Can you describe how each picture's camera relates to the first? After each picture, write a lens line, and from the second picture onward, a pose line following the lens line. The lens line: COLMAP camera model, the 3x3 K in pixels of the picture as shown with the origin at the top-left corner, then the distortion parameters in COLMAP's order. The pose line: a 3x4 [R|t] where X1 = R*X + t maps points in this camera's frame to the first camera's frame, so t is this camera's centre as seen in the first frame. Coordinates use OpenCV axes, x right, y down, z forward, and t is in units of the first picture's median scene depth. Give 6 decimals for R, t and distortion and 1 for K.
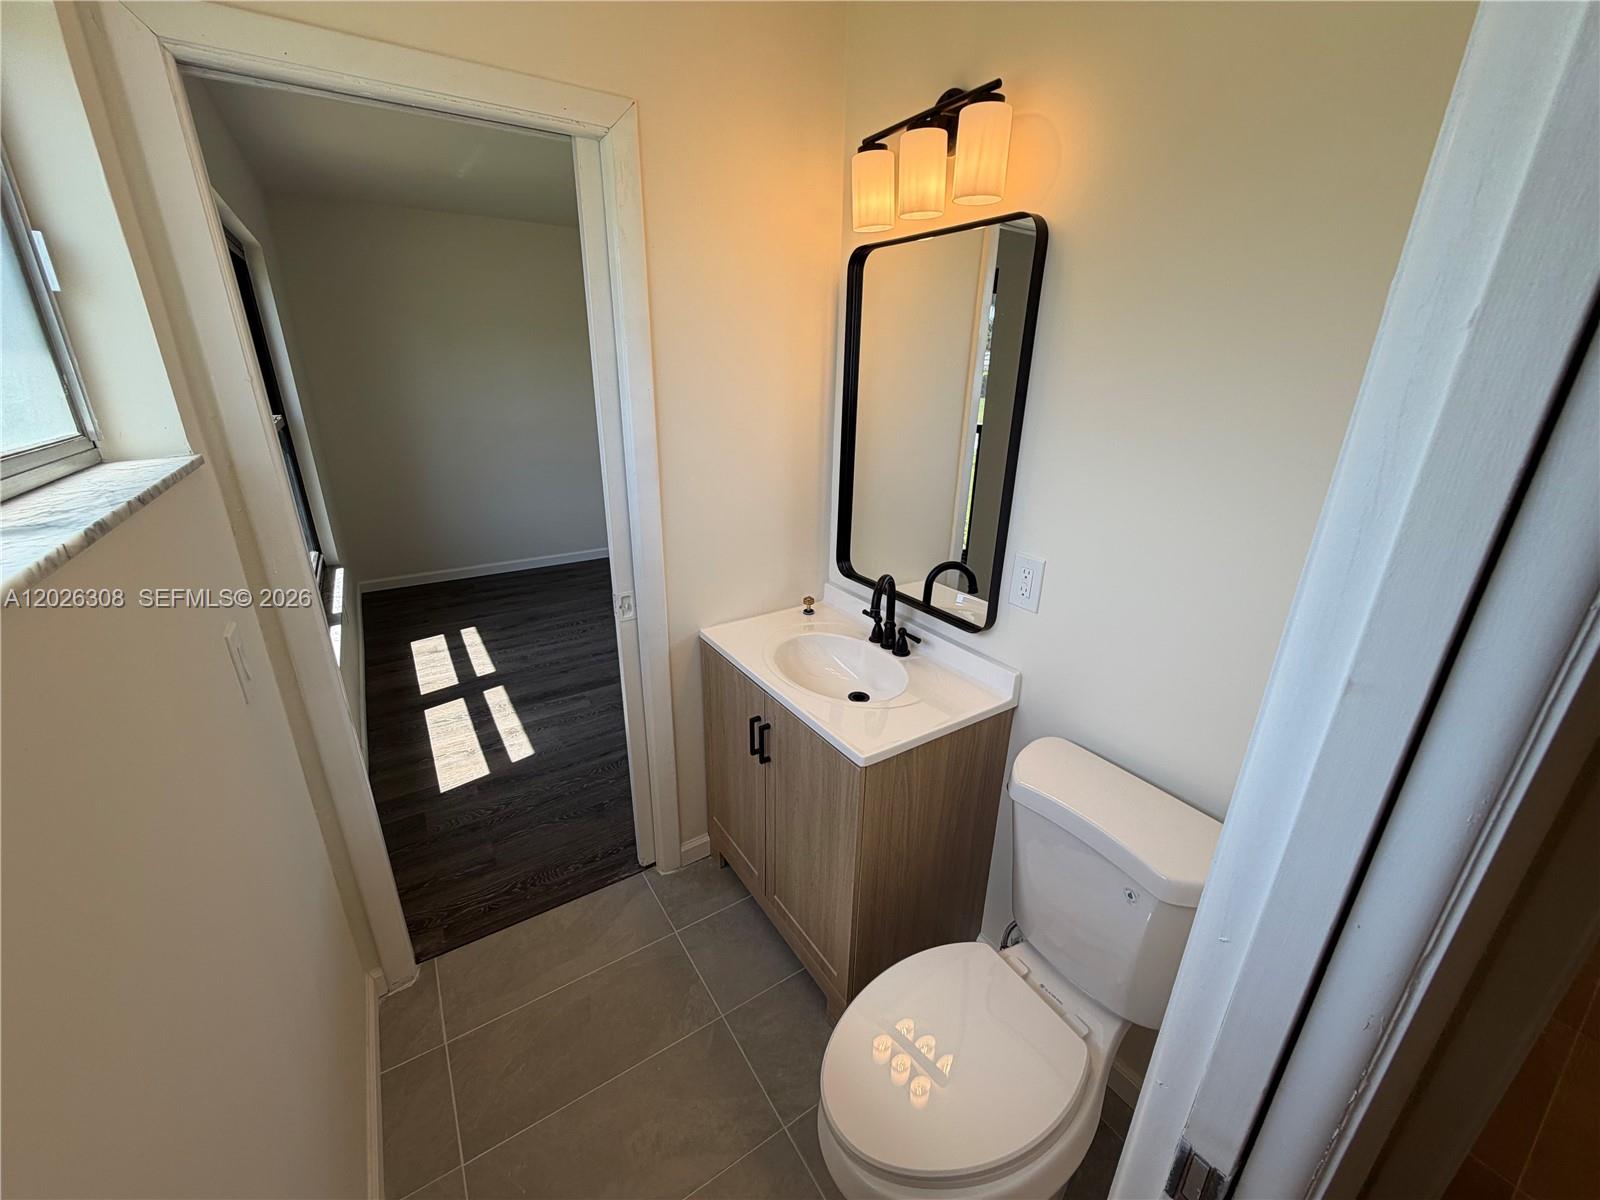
lens RADIAL K [[626.7, 0, 798.6], [0, 626.7, 595.0], [0, 0, 1]] dist [-0.000319, -0.000140]
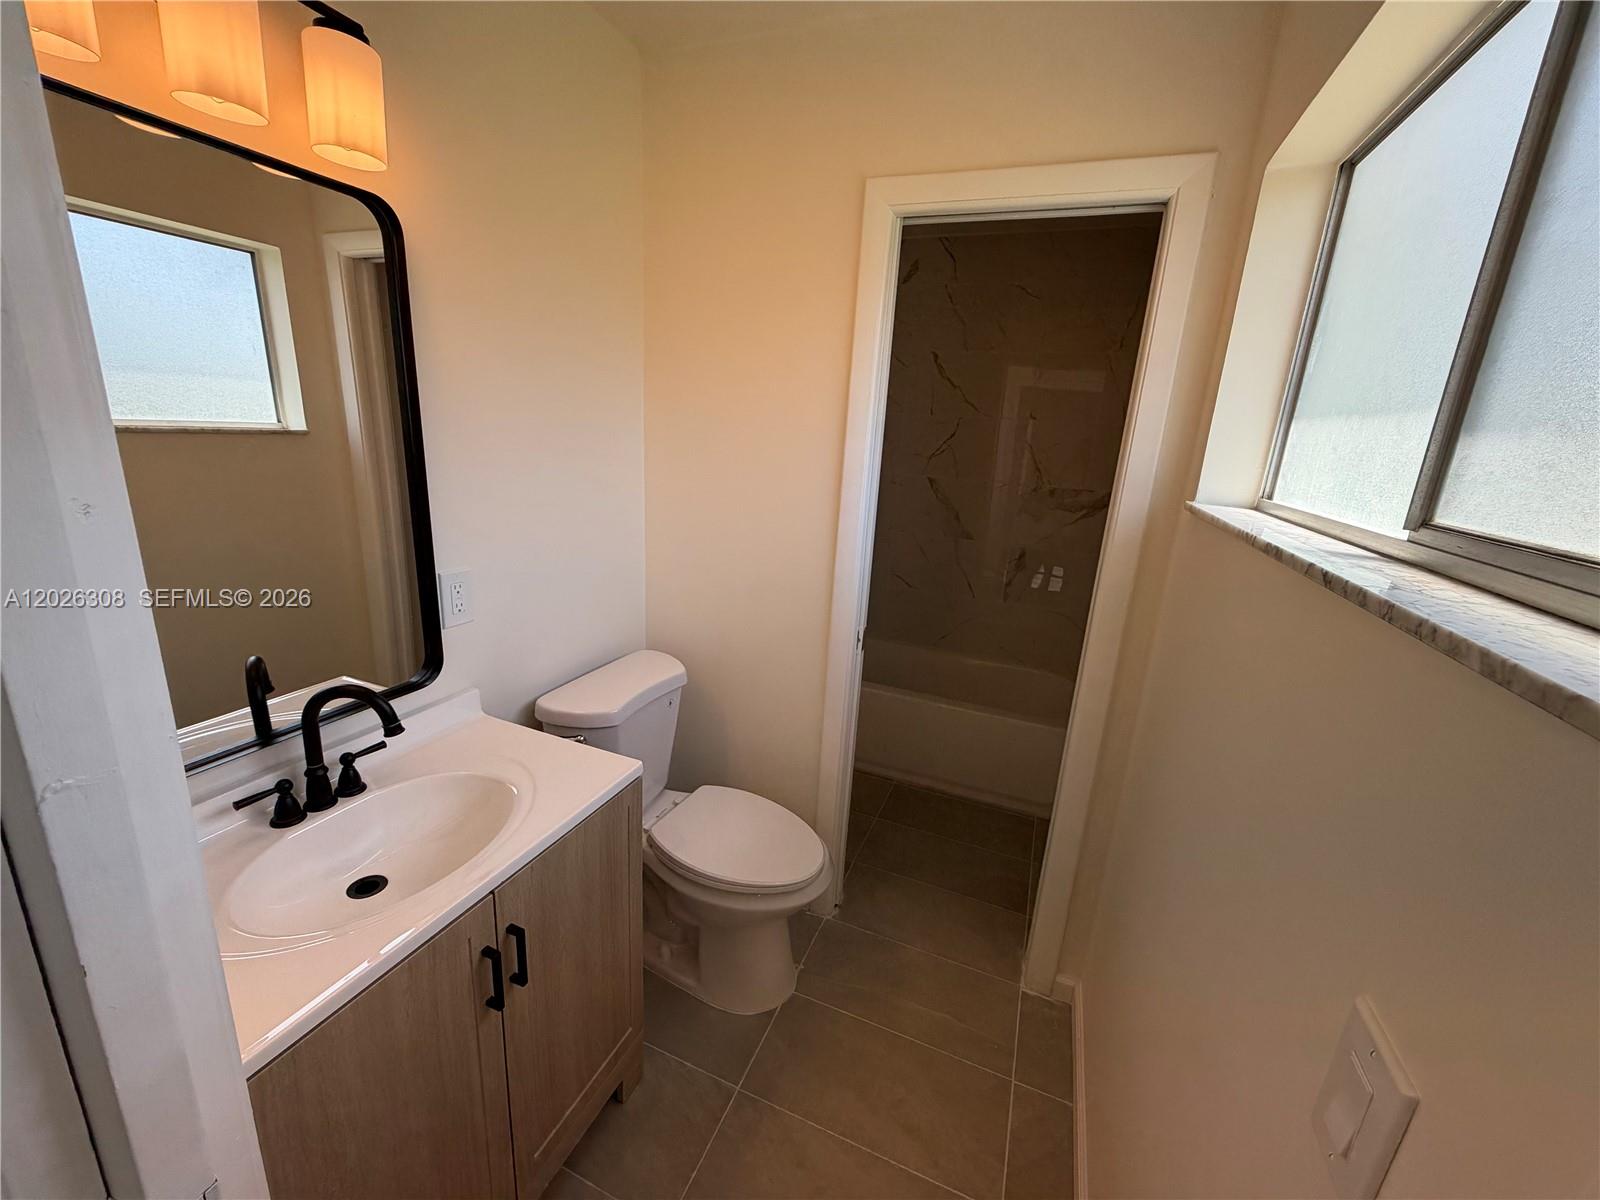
lens RADIAL K [[626.7, 0, 800.1], [0, 626.7, 598.3], [0, 0, 1]] dist [-0.000319, -0.000140]
pose [[-0.563935, -0.257044, 0.784797, -0.660123], [0.221498, 0.868424, 0.443597, -0.314549], [-0.795561, 0.423990, -0.432800, 0.951037]]
